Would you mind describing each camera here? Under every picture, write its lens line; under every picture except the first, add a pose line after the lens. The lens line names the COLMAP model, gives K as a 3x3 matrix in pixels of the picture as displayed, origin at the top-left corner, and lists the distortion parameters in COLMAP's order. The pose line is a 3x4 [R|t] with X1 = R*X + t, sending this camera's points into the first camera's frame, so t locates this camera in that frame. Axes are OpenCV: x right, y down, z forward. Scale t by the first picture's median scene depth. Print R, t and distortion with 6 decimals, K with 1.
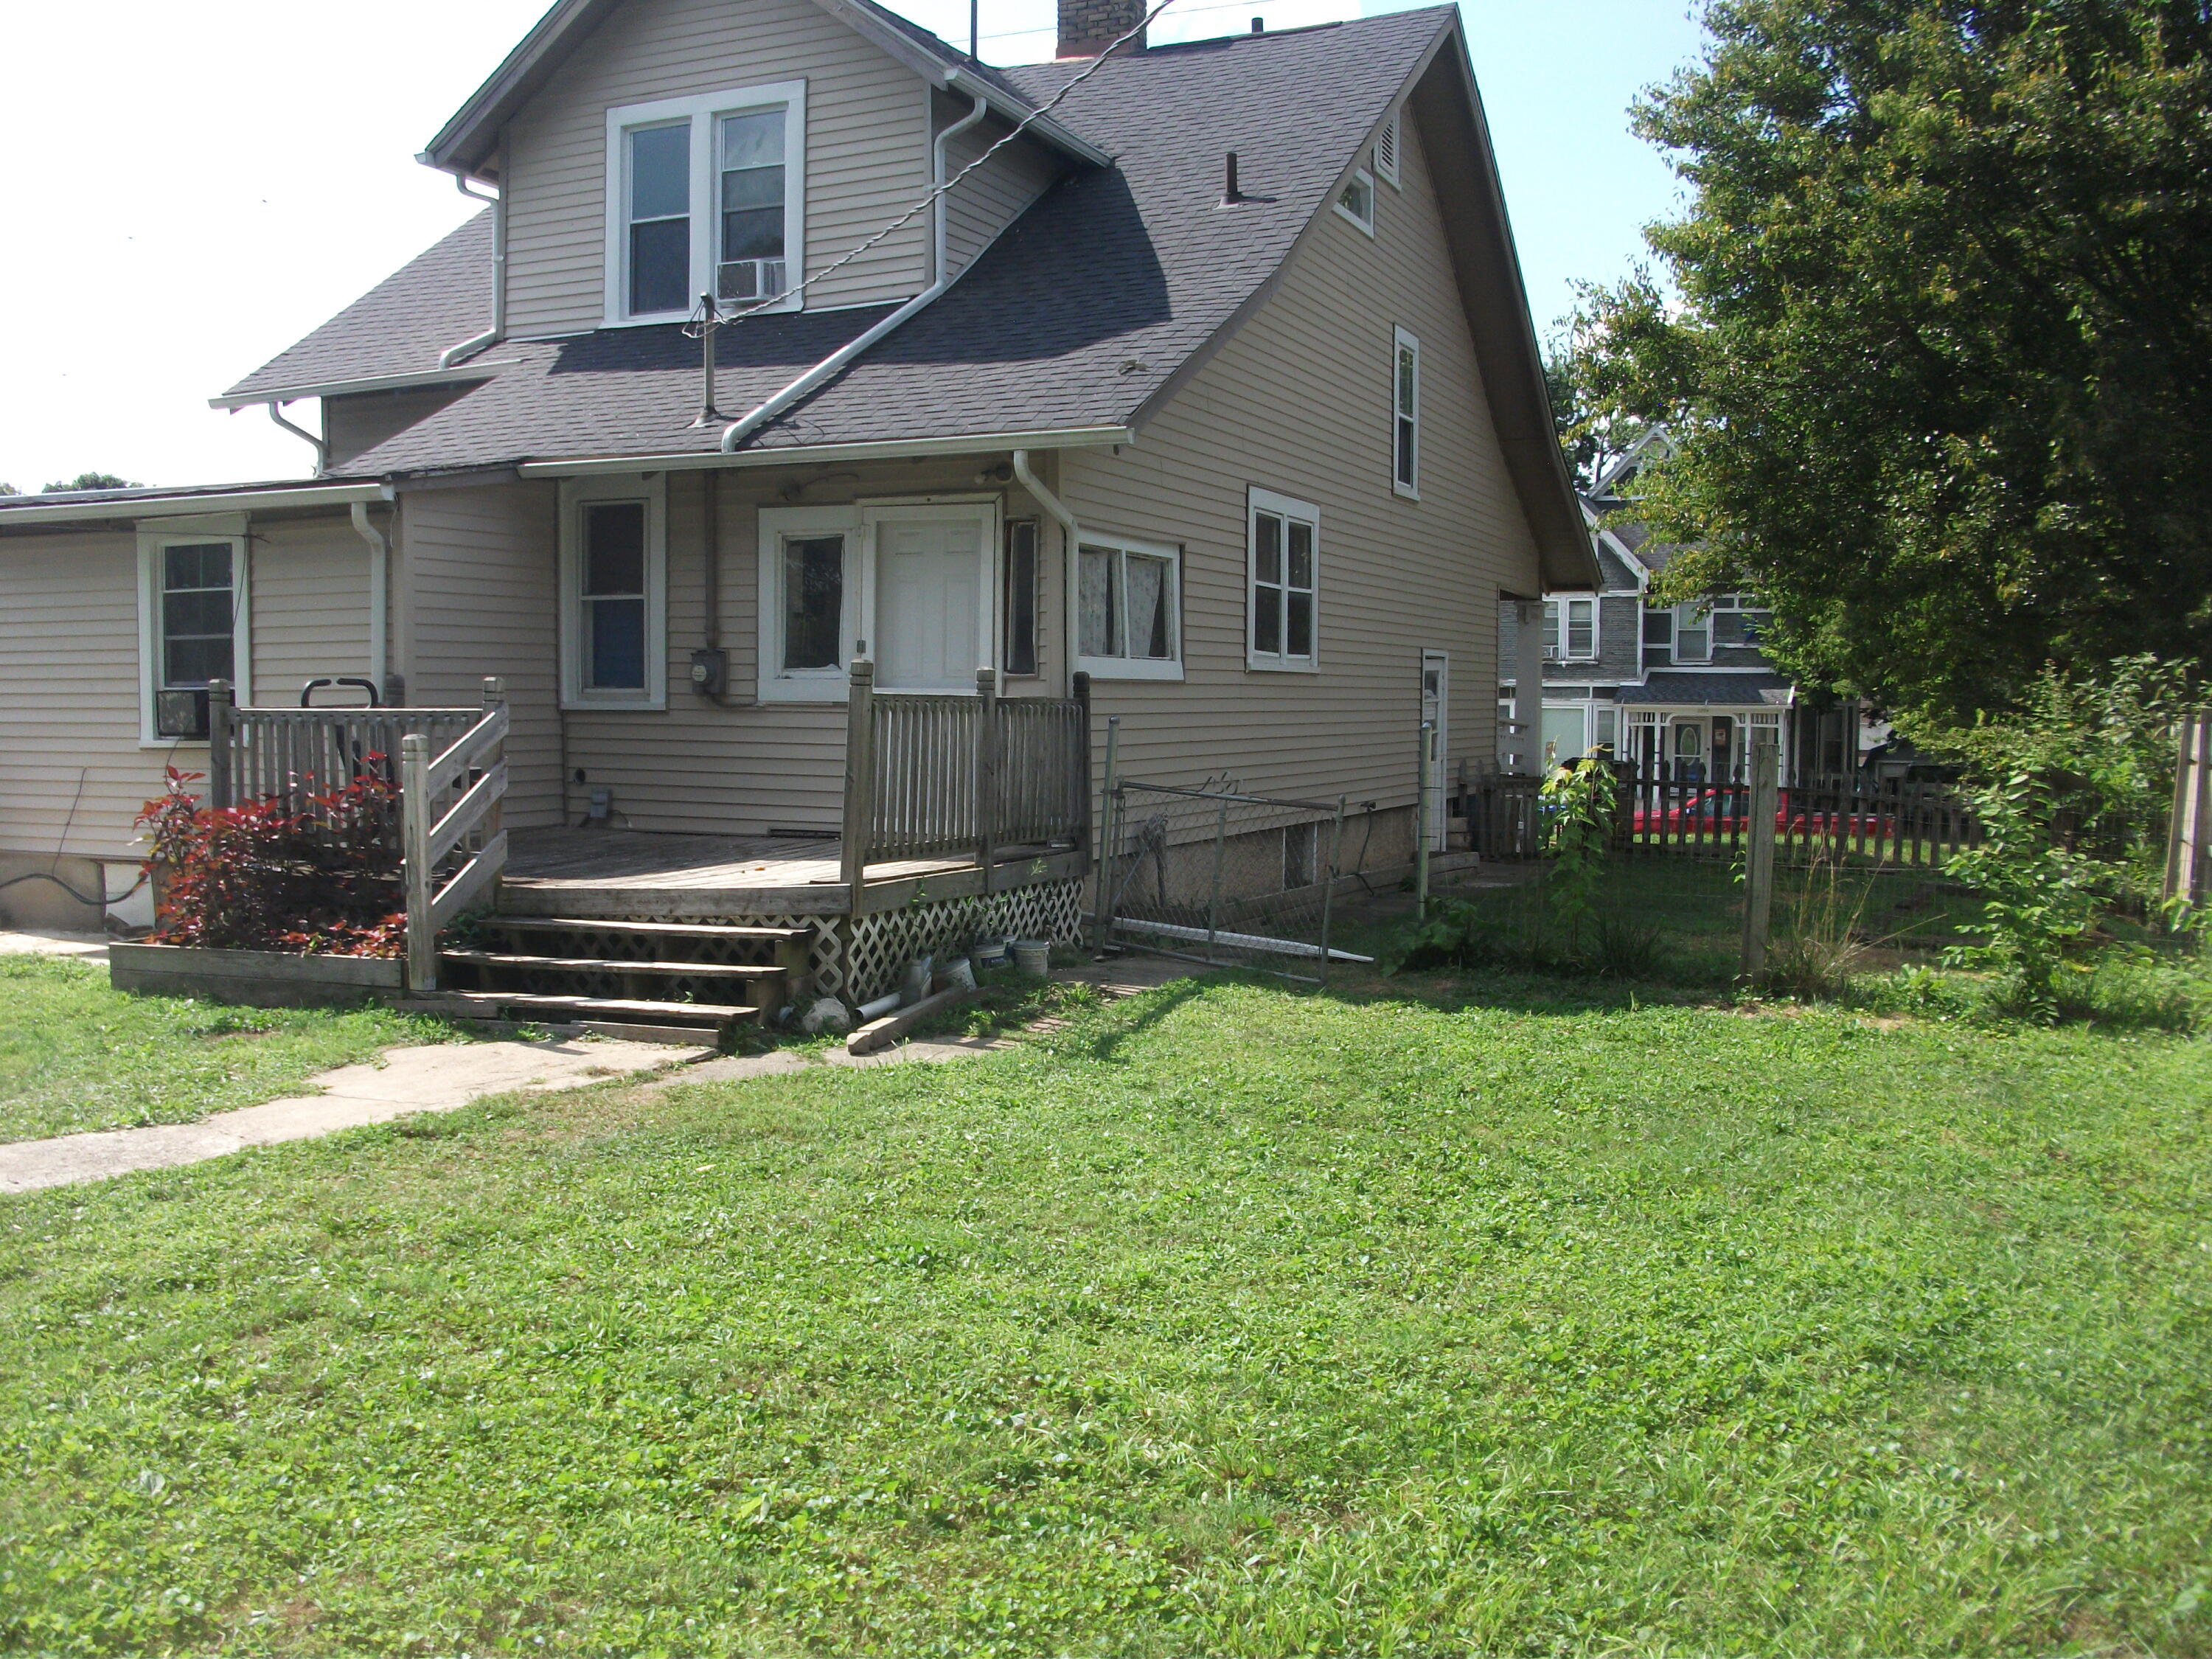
lens RADIAL K [[2084.1, 0, 1104.6], [0, 2084.1, 871.0], [0, 0, 1]] dist [-0.164164, 0.145639]
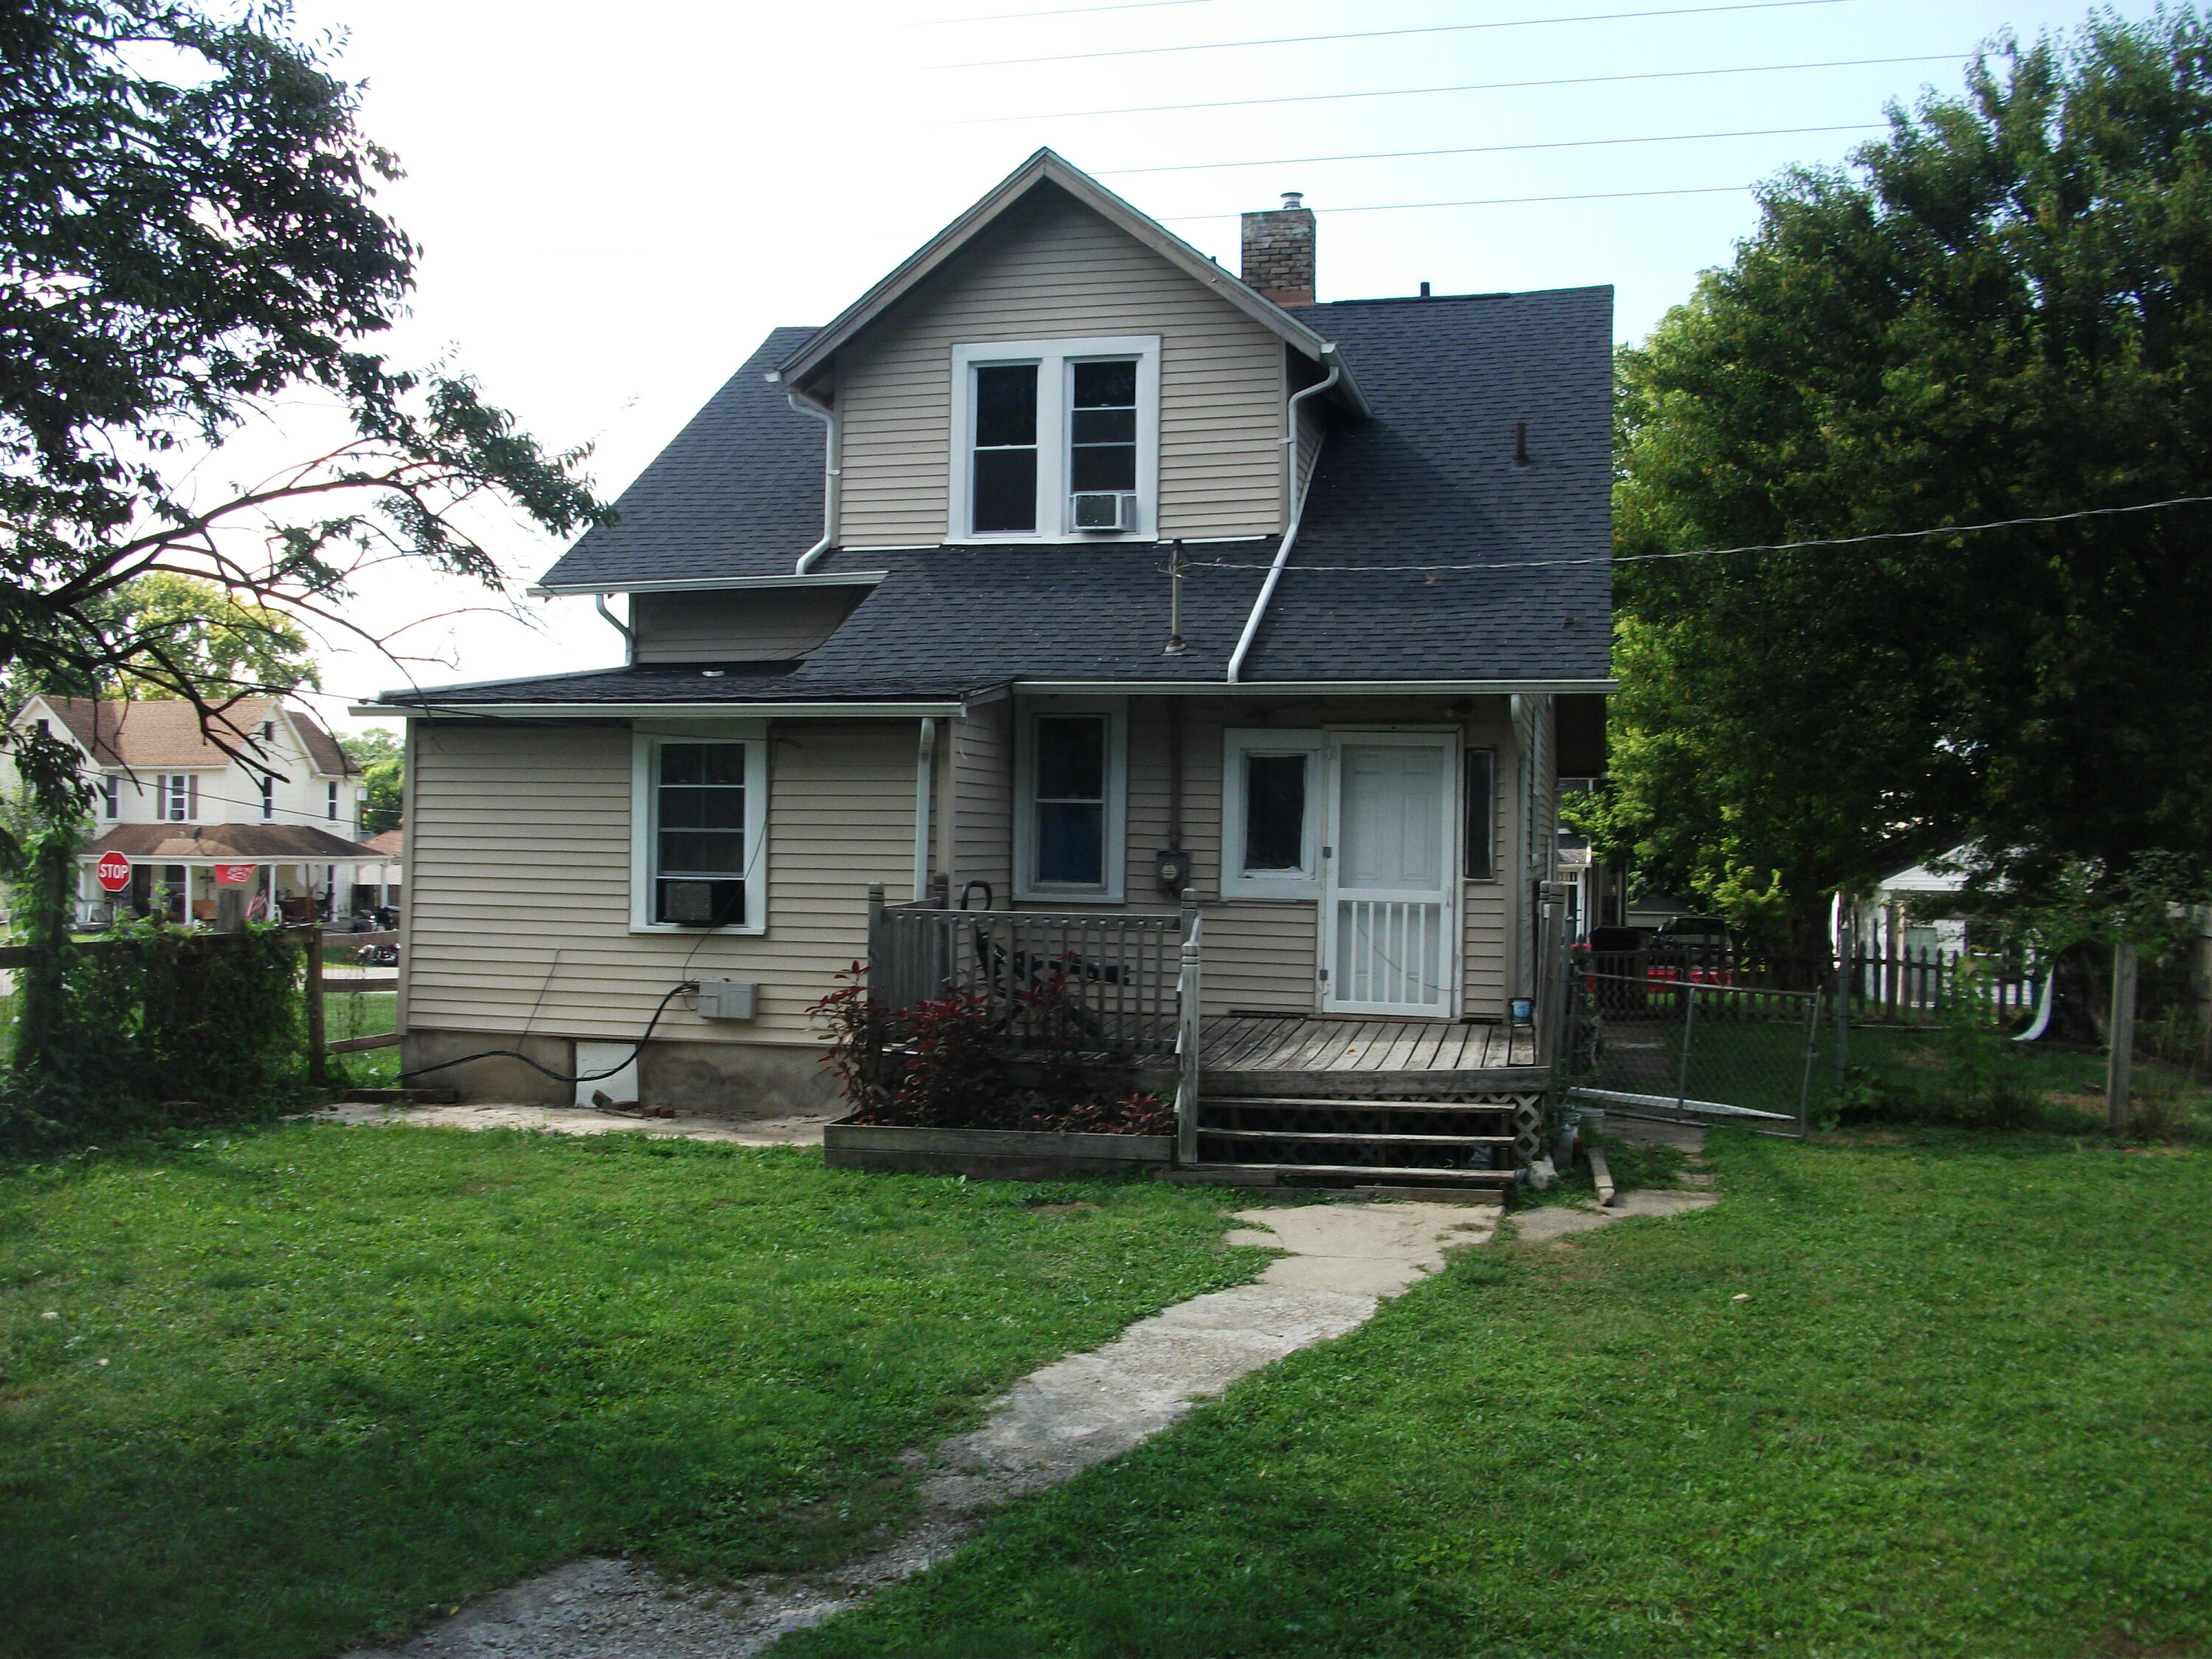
lens RADIAL K [[2084.1, 0, 1104.6], [0, 2084.1, 871.0], [0, 0, 1]] dist [-0.164164, 0.145639]
pose [[0.984018, 0.007656, 0.177905, -0.416894], [0.004342, 0.997747, -0.066954, -0.019588], [-0.178017, 0.066656, 0.981767, -0.103744]]
